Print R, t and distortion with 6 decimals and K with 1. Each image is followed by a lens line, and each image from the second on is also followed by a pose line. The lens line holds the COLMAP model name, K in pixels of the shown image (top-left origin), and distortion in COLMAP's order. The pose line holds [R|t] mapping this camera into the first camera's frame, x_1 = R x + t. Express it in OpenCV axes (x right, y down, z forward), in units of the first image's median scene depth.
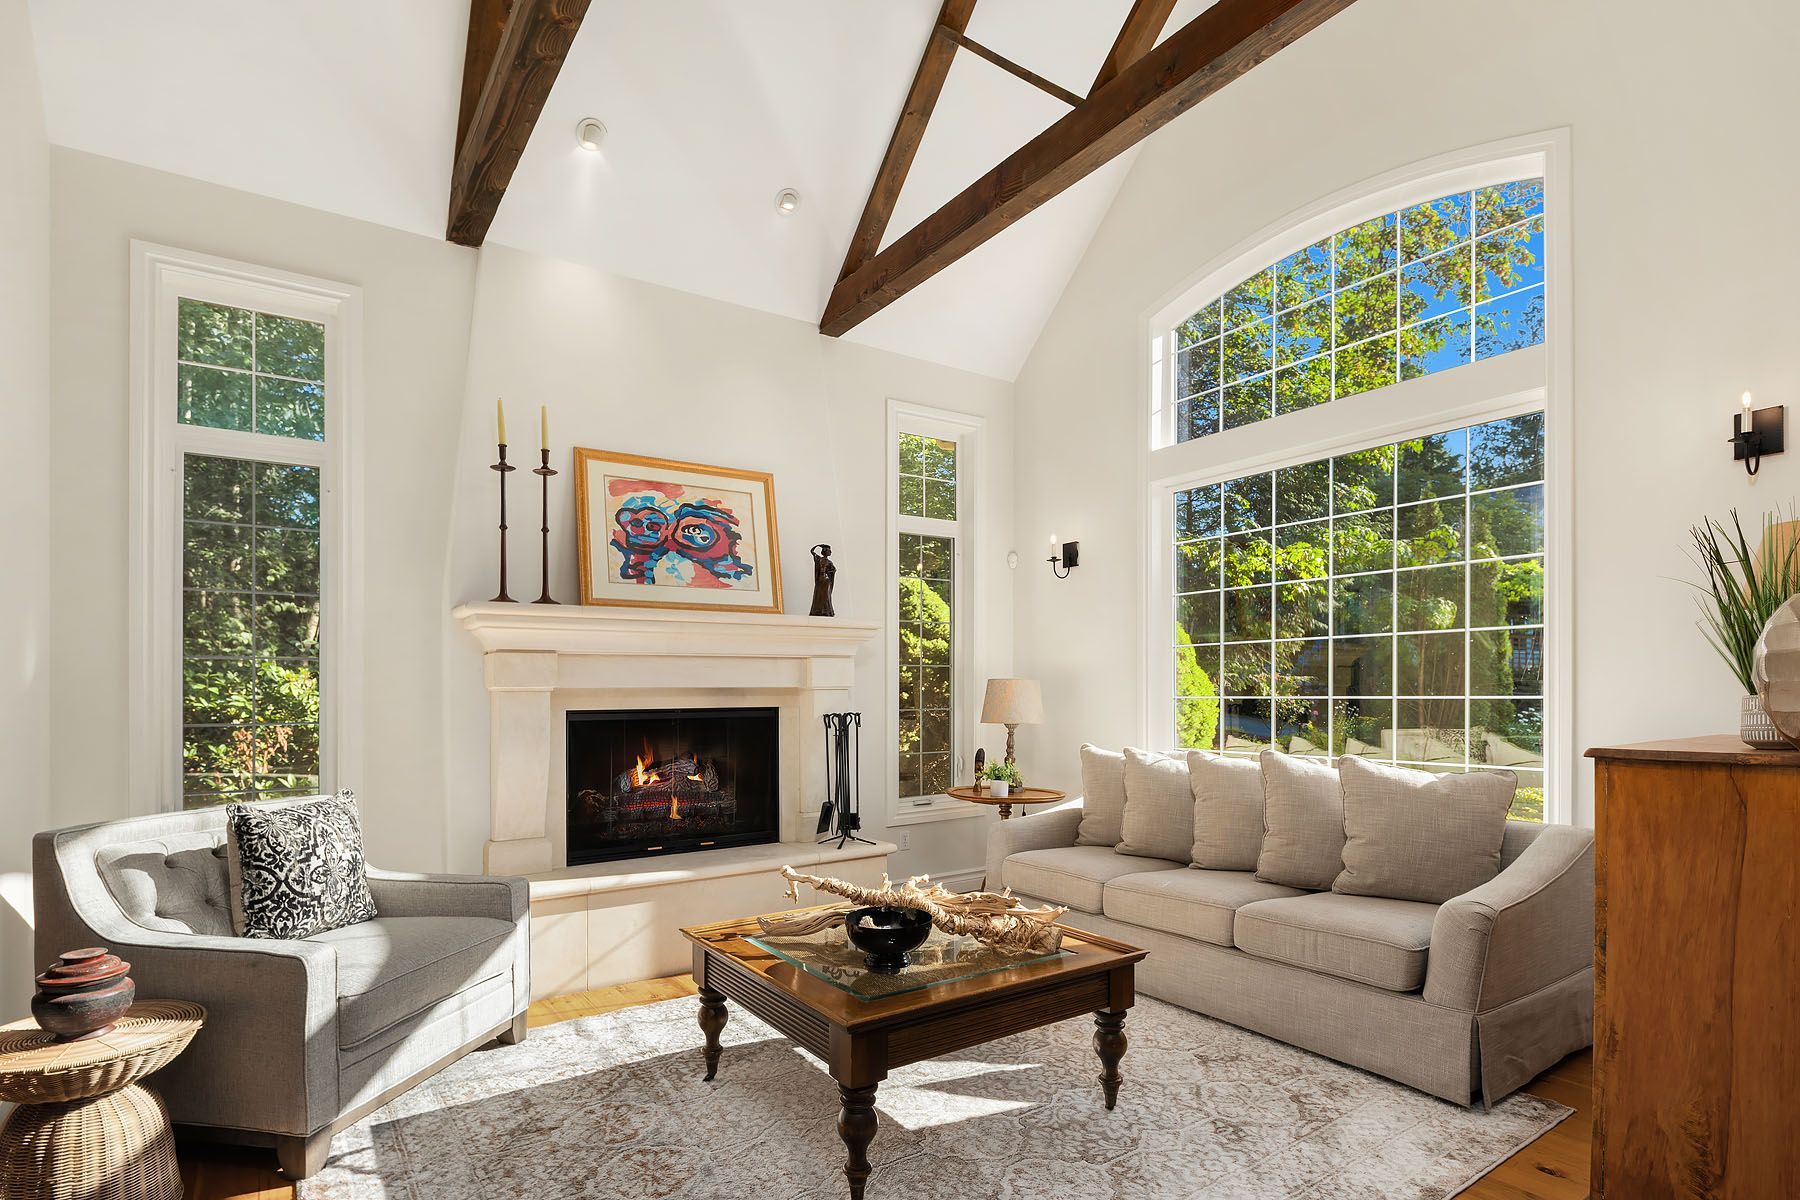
lens RADIAL K [[765.9, 0, 903.6], [0, 765.9, 688.4], [0, 0, 1]] dist [-0.001003, -0.000628]
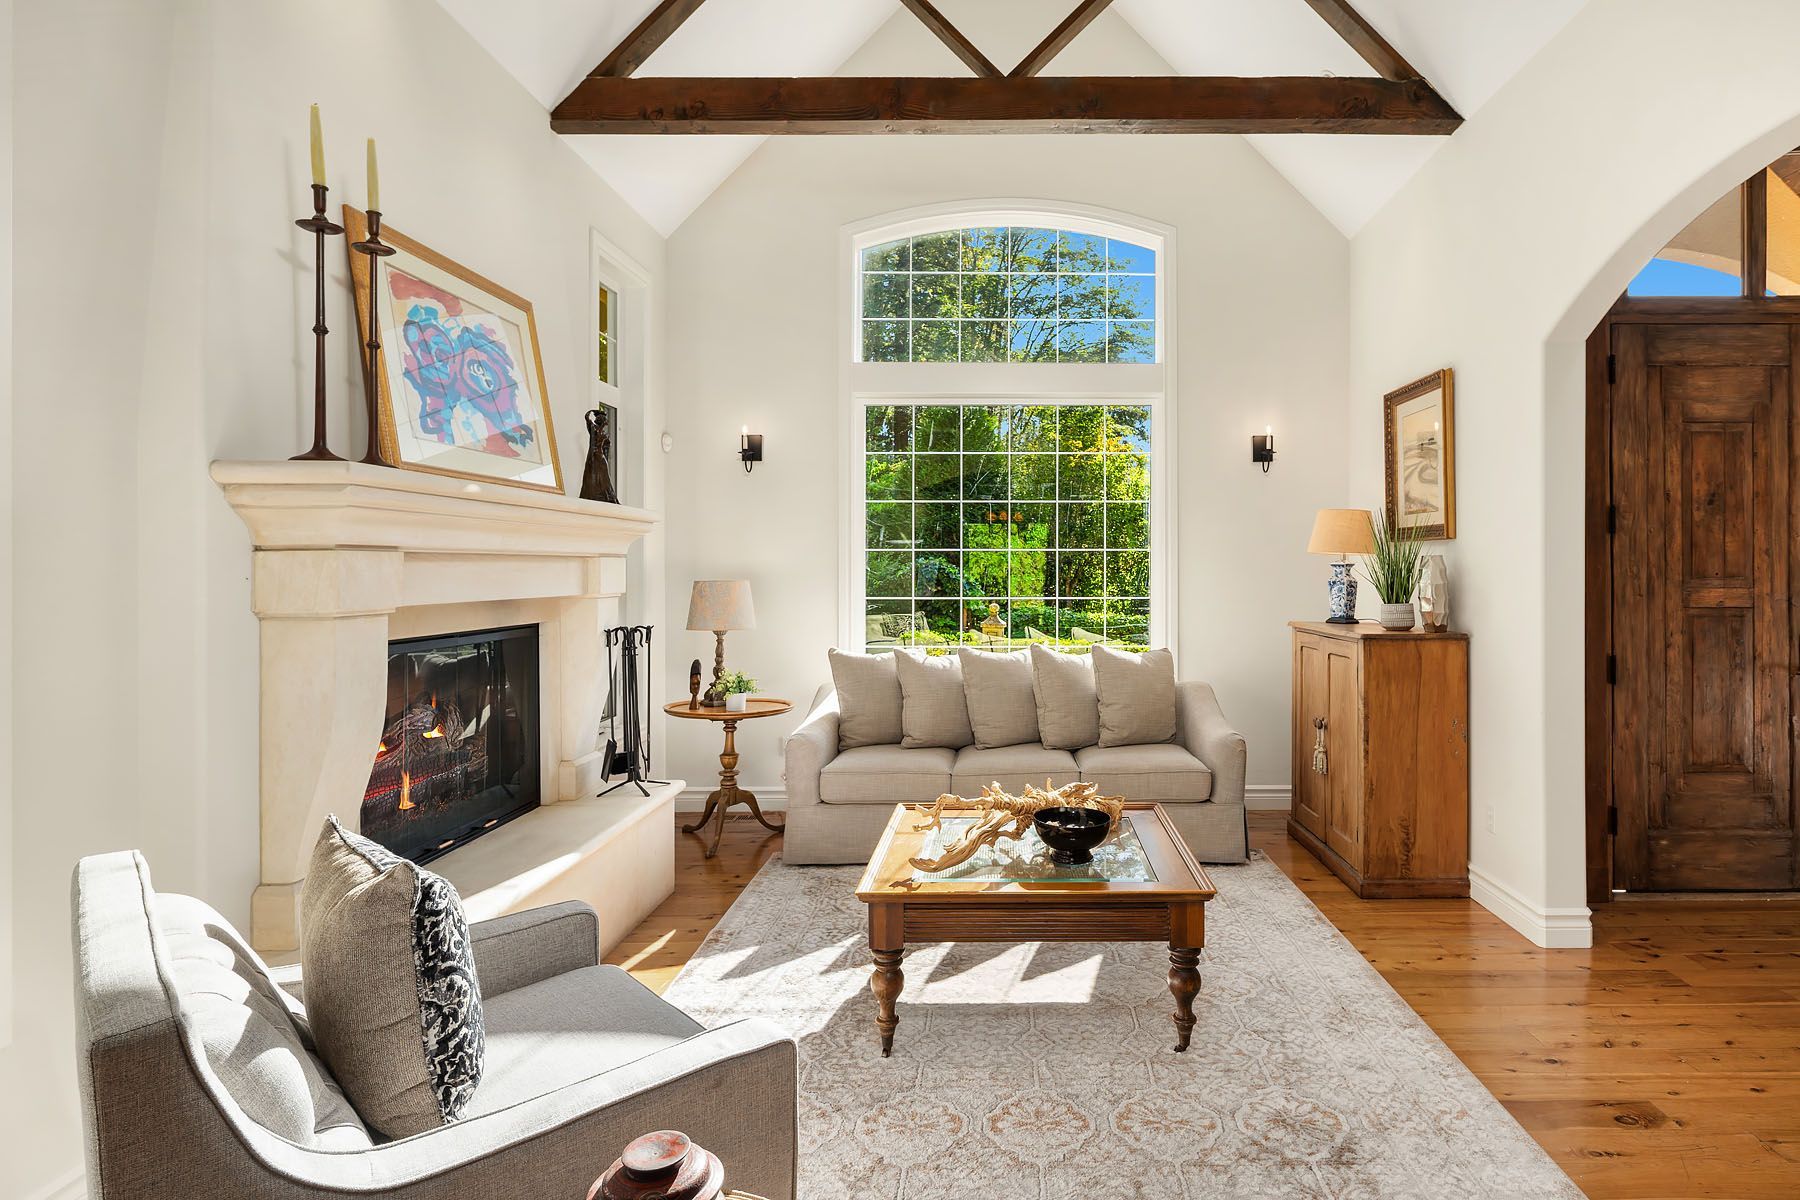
lens RADIAL K [[881.4, 0, 887.5], [0, 881.4, 571.8], [0, 0, 1]] dist [0.002650, -0.000070]
pose [[0.650828, 0.006117, 0.759200, -0.663594], [-0.006304, 0.999977, -0.002652, -0.026748], [-0.759199, -0.003060, 0.650851, 0.219415]]
